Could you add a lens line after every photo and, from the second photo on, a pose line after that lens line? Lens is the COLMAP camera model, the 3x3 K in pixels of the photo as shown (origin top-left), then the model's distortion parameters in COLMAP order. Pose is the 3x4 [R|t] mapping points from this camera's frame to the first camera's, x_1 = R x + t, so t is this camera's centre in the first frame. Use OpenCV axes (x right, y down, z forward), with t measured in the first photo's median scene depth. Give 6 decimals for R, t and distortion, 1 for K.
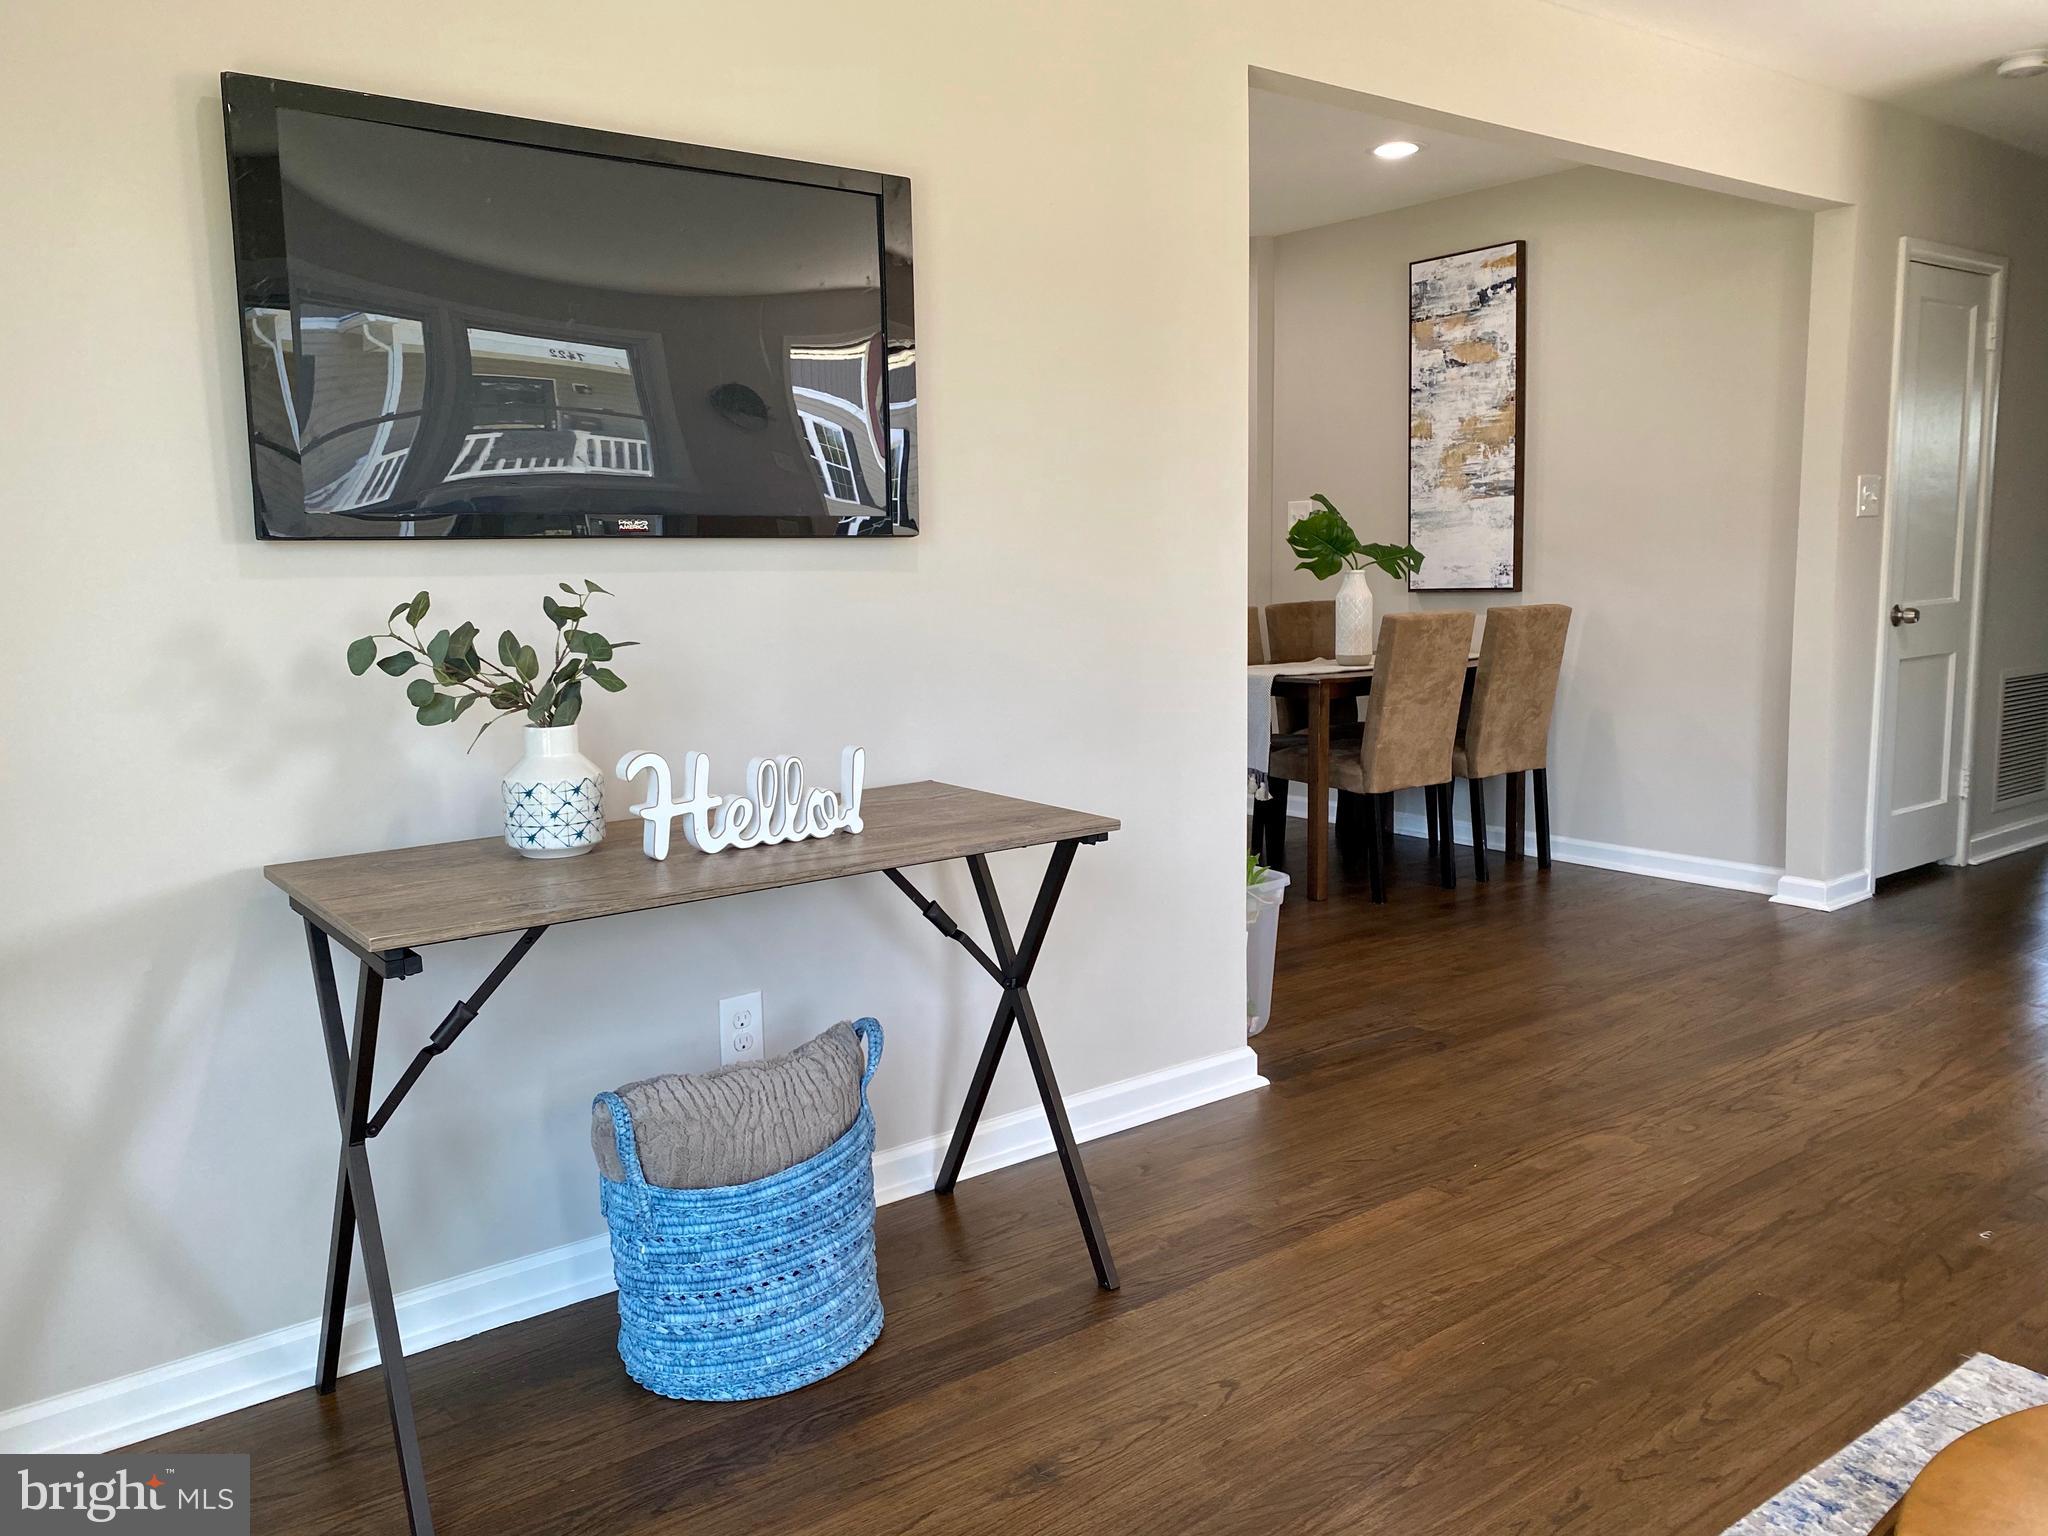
lens RADIAL K [[1560.5, 0, 965.9], [0, 1560.5, 763.4], [0, 0, 1]] dist [0.003111, -0.009035]
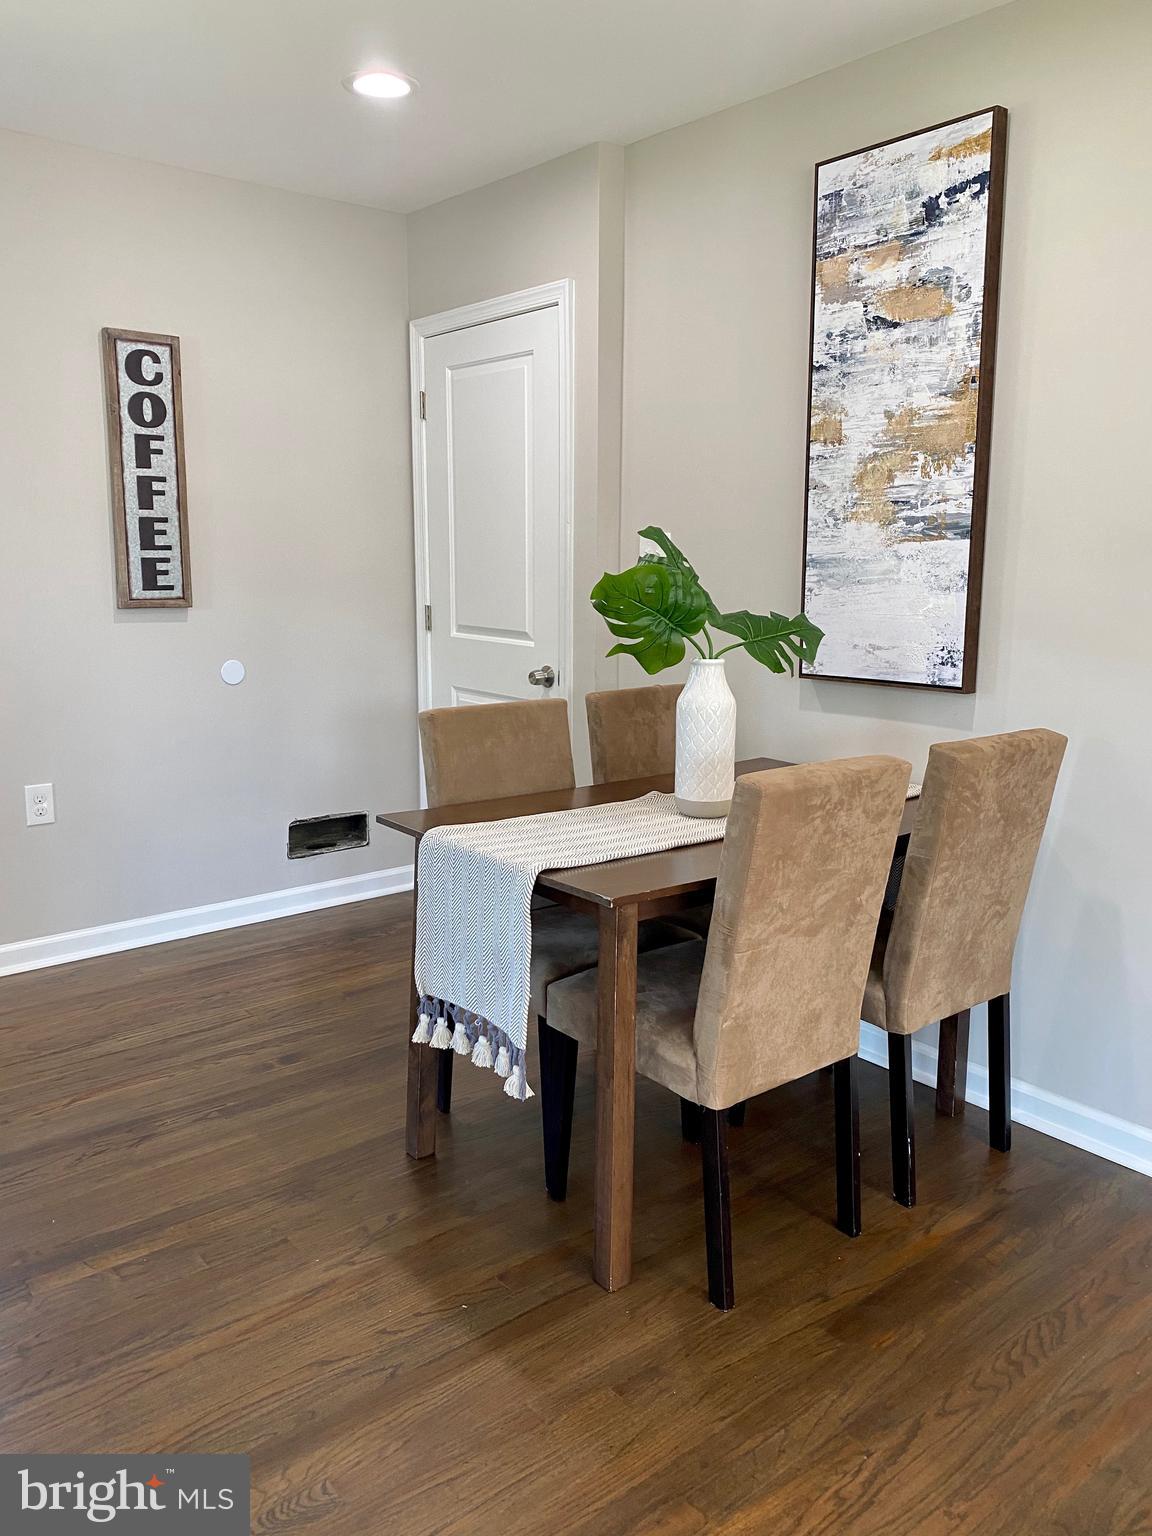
lens RADIAL K [[1177.5, 0, 579.5], [0, 1177.5, 739.0], [0, 0, 1]] dist [0.029679, 0.000080]
pose [[0.996771, 0.019385, 0.077924, 0.162549], [-0.021563, 0.999397, 0.027205, -0.102126], [-0.077350, -0.028798, 0.996588, 0.543913]]
